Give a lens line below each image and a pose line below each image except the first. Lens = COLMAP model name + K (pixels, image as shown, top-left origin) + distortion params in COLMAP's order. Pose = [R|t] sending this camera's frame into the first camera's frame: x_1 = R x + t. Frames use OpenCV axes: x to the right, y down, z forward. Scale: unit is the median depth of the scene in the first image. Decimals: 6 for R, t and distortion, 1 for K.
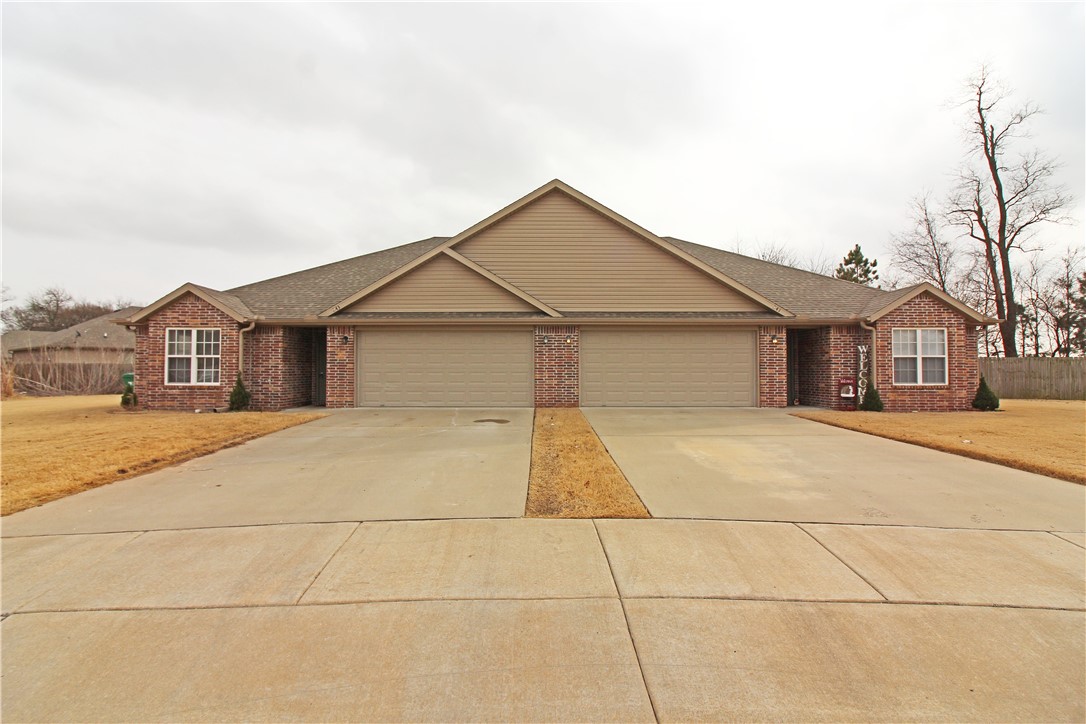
lens RADIAL K [[501.0, 0, 543.1], [0, 501.0, 357.6], [0, 0, 1]] dist [-0.005688, -0.007355]
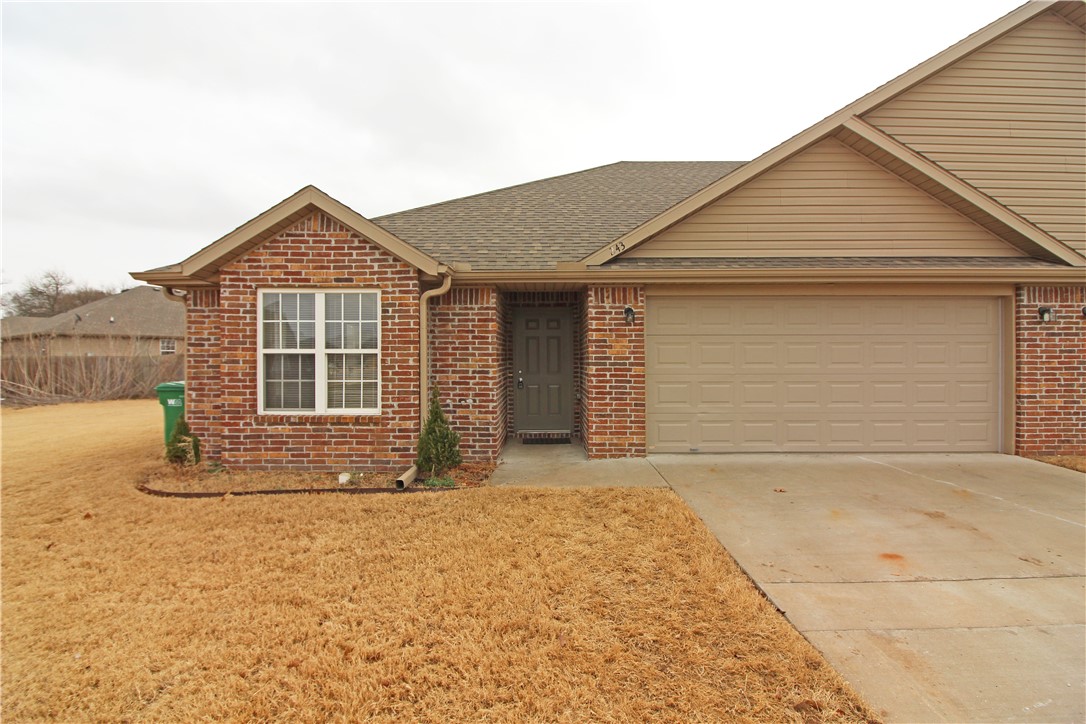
lens RADIAL K [[501.0, 0, 542.3], [0, 501.0, 359.8], [0, 0, 1]] dist [-0.005688, -0.007355]
pose [[0.999980, -0.002220, -0.006004, -0.474547], [0.002408, 0.999504, 0.031387, -0.008404], [0.005931, -0.031401, 0.999489, 0.520985]]
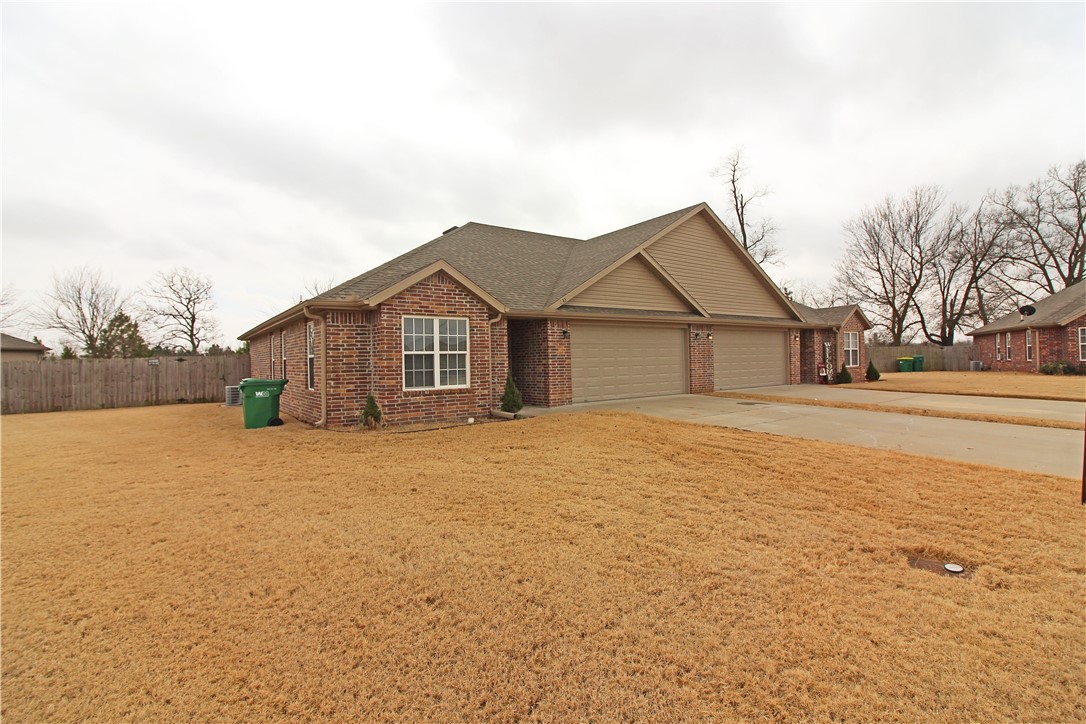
lens RADIAL K [[501.0, 0, 547.1], [0, 501.0, 354.9], [0, 0, 1]] dist [-0.005688, -0.007355]
pose [[0.808708, -0.010878, 0.588110, -0.984119], [0.003785, 0.999905, 0.013290, -0.008495], [-0.588198, -0.008521, 0.808672, 0.247363]]
